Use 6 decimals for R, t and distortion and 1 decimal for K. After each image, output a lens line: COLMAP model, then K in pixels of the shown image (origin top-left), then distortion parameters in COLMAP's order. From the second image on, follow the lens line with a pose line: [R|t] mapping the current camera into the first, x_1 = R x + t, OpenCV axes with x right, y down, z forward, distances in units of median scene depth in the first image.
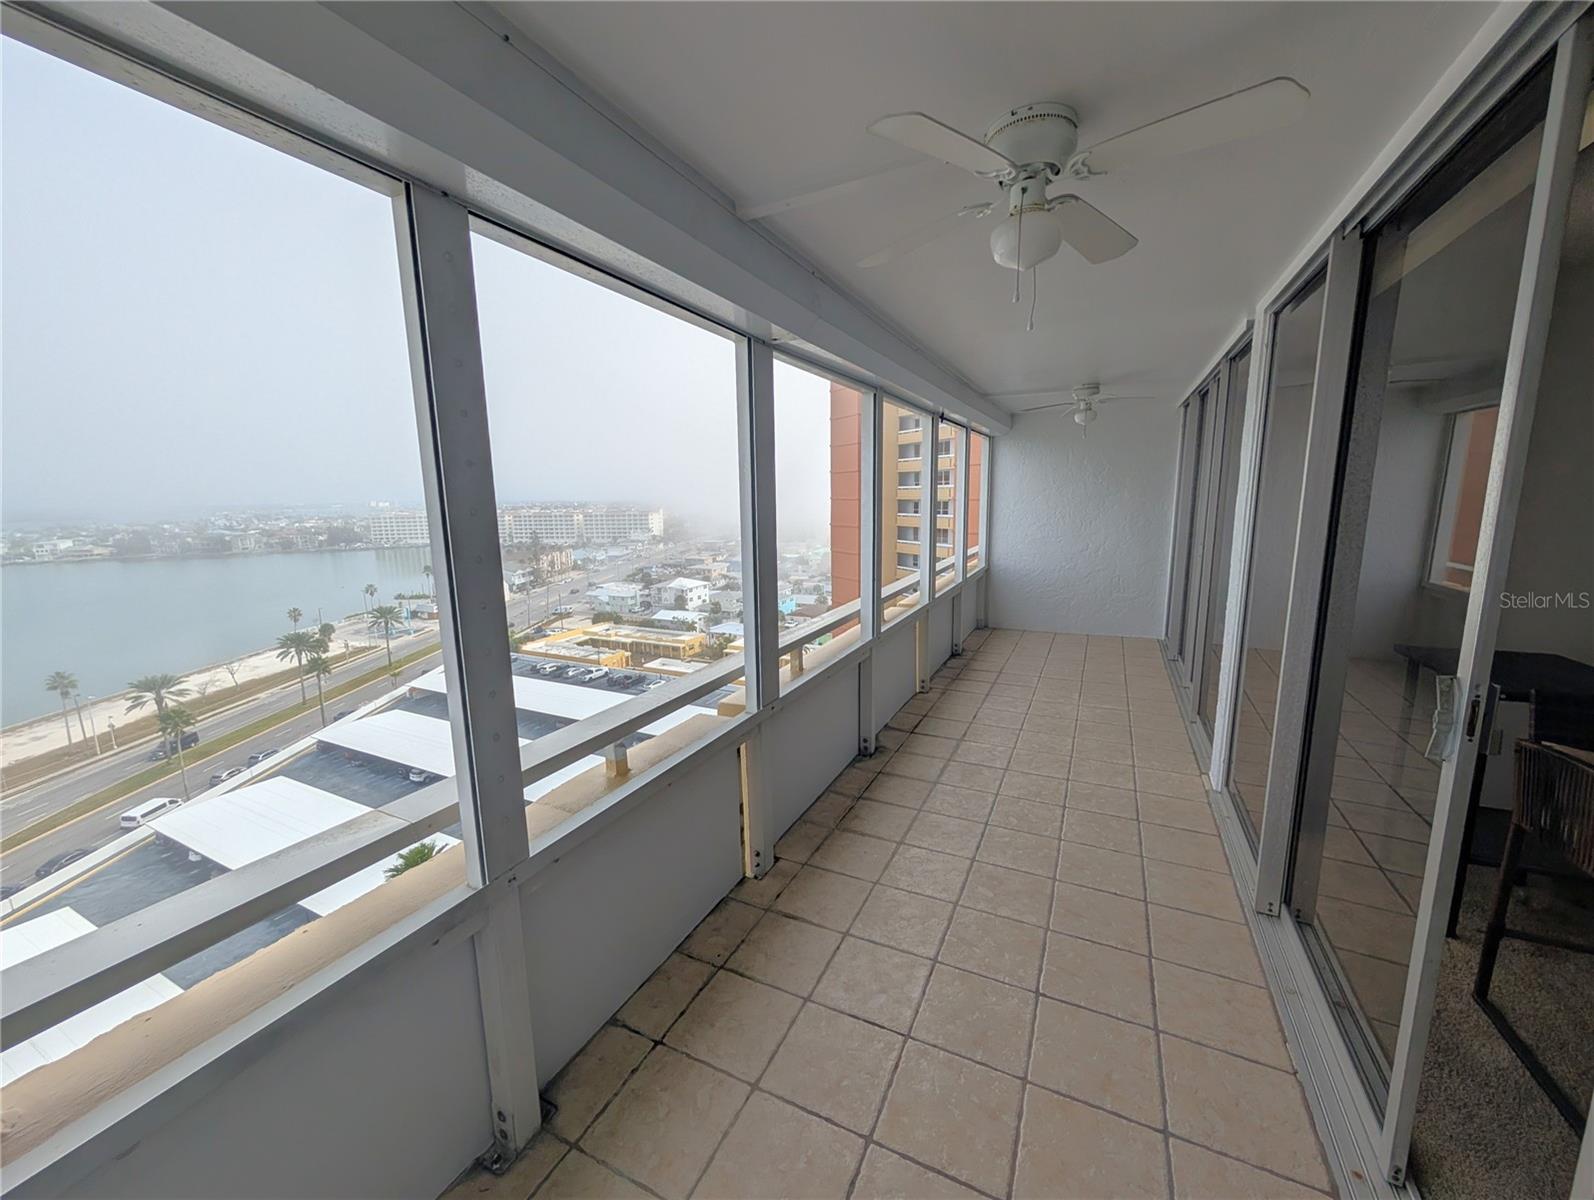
lens RADIAL K [[601.7, 0, 794.8], [0, 601.7, 596.8], [0, 0, 1]] dist [0.000846, -0.000356]
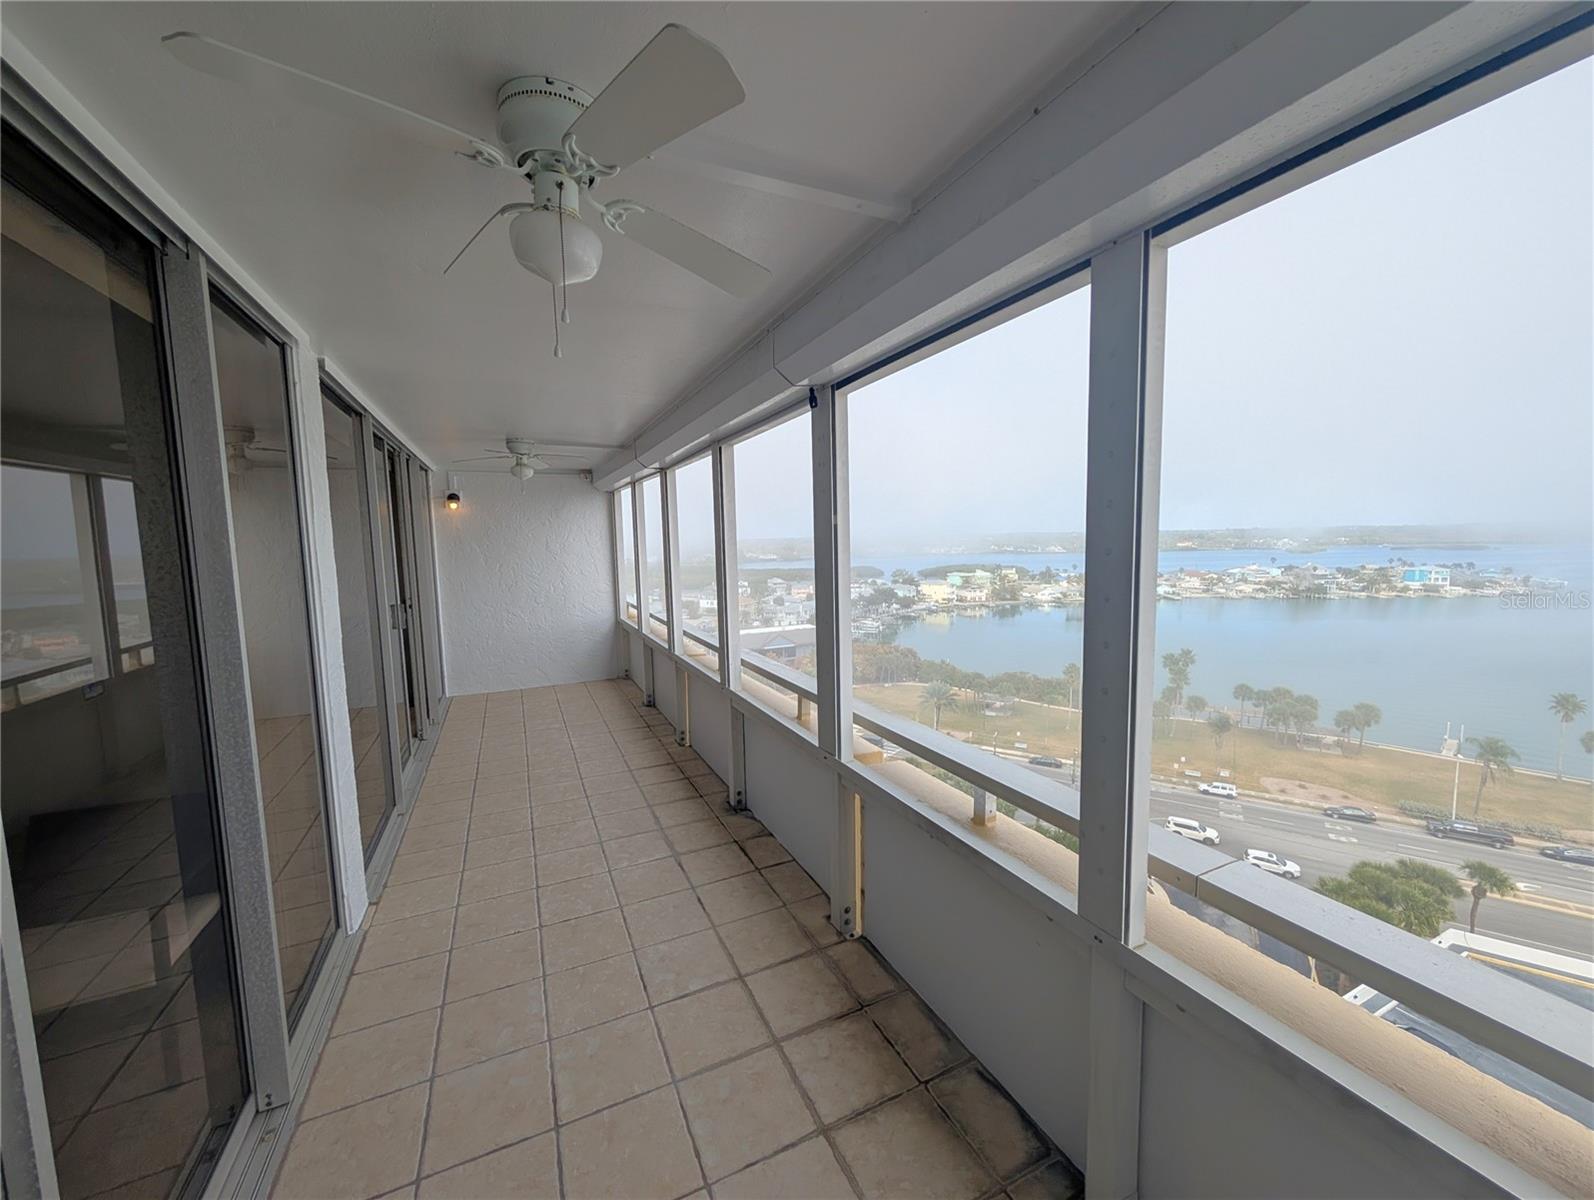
lens RADIAL K [[601.7, 0, 794.8], [0, 601.7, 596.8], [0, 0, 1]] dist [0.000846, -0.000356]
pose [[-0.612442, 0.069666, -0.787440, 0.799287], [-0.133529, 0.972679, 0.189909, -0.265246], [0.779156, 0.221455, -0.586407, 1.555755]]
